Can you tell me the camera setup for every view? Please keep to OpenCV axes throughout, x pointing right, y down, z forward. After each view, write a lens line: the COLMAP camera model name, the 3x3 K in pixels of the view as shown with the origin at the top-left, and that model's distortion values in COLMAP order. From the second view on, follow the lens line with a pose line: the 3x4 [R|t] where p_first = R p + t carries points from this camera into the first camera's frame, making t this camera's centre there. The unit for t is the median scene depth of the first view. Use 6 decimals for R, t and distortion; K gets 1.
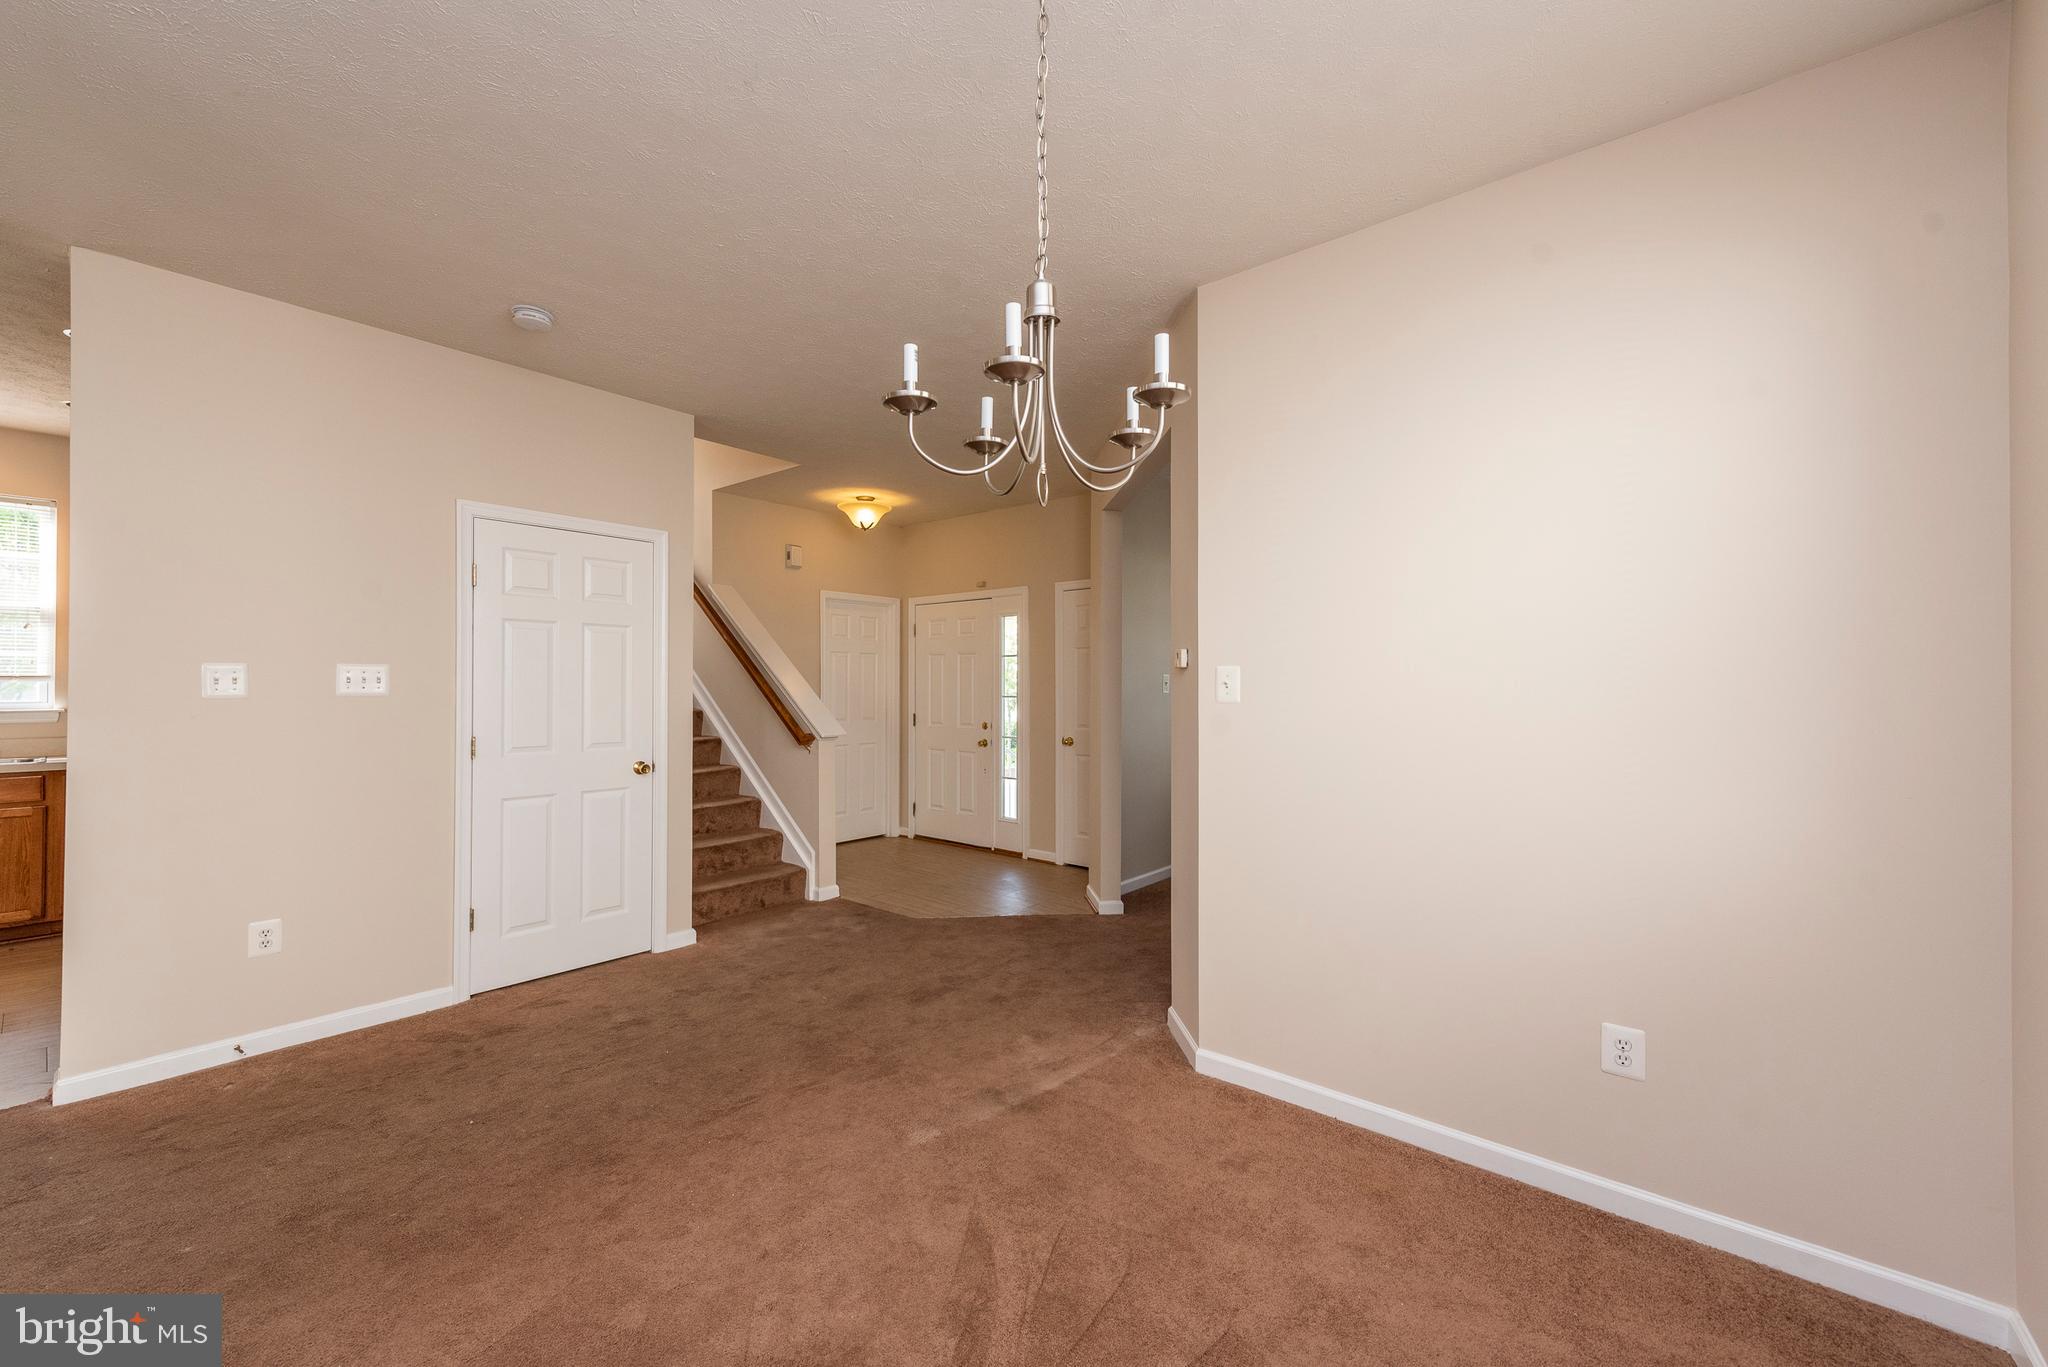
lens RADIAL K [[805.9, 0, 1019.8], [0, 805.9, 685.3], [0, 0, 1]] dist [0.014535, -0.000984]
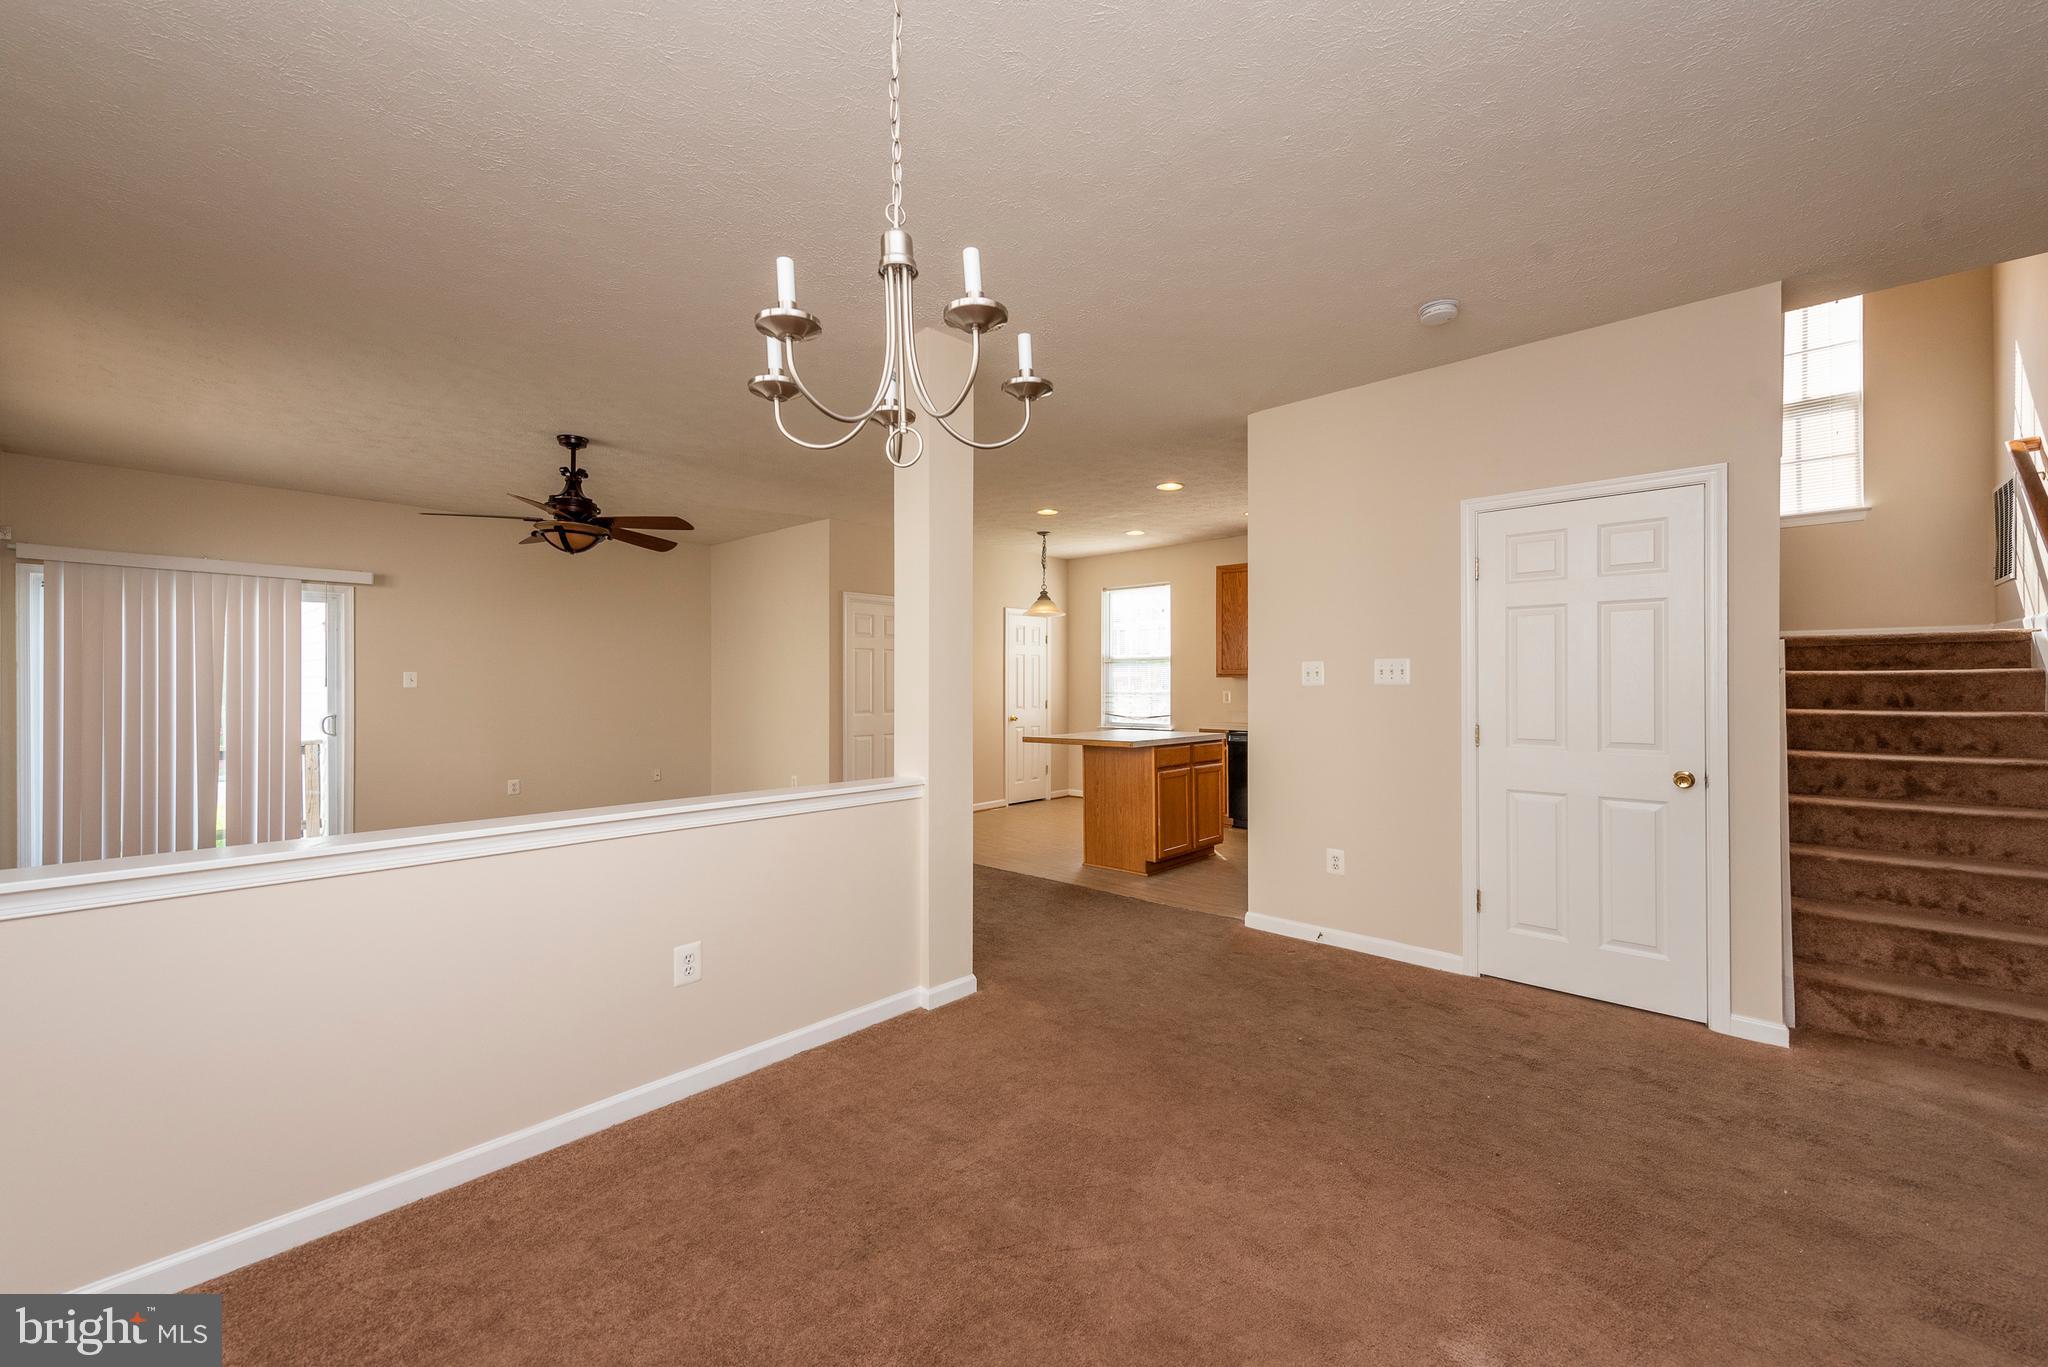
lens RADIAL K [[805.9, 0, 1033.1], [0, 805.9, 683.4], [0, 0, 1]] dist [0.014535, -0.000984]
pose [[-0.031052, -0.002609, -0.999514, 0.385483], [0.002859, 0.999992, -0.002699, 0.012365], [0.999514, -0.002941, -0.031044, 0.472806]]
